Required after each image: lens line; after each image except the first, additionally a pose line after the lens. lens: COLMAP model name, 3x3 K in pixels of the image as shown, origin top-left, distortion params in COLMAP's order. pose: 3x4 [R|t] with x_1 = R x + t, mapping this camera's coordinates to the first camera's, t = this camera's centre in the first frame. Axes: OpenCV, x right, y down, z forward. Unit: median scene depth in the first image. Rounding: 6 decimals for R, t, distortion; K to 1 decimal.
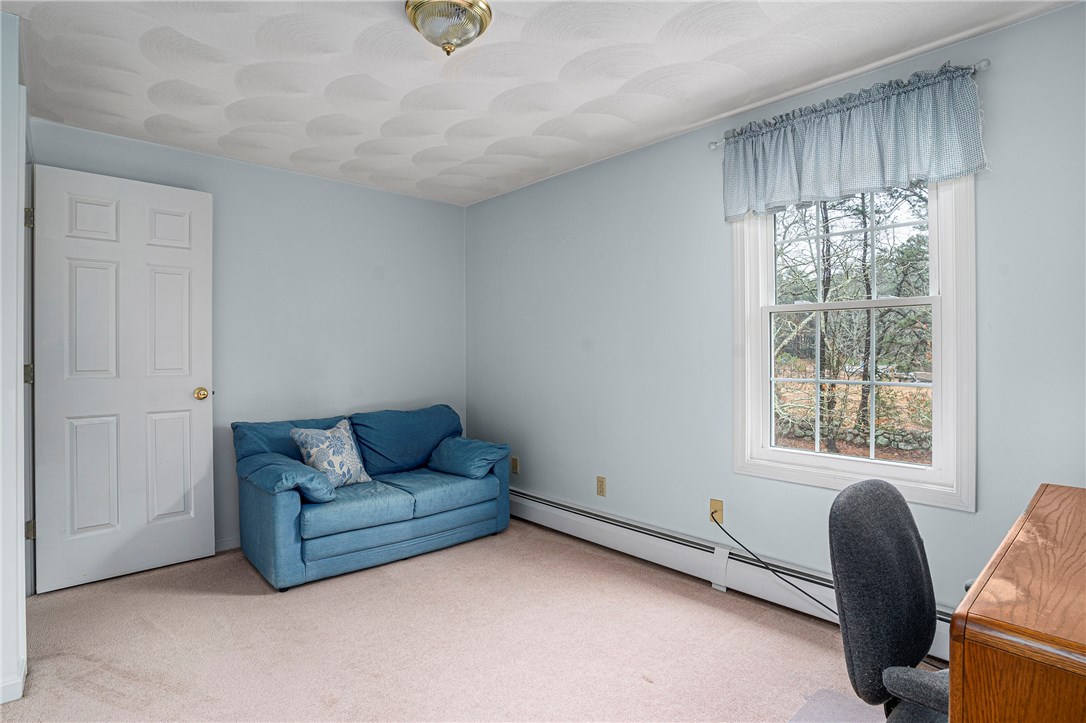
lens RADIAL K [[550.7, 0, 540.9], [0, 550.7, 350.8], [0, 0, 1]] dist [-0.078100, 0.034182]
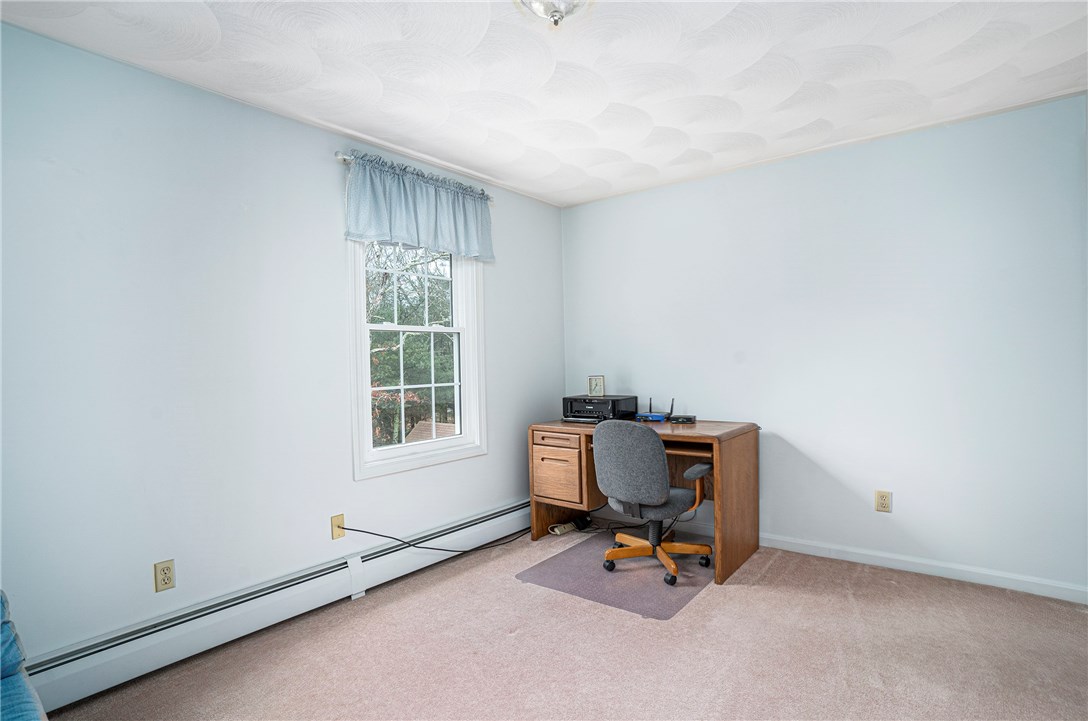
lens RADIAL K [[553.5, 0, 543.2], [0, 553.5, 380.2], [0, 0, 1]] dist [-0.000739, 0.000048]
pose [[-0.146355, -0.034760, 0.988621, -0.773959], [0.022767, 0.998999, 0.038495, -0.002755], [-0.988970, 0.028142, -0.145417, 0.822592]]
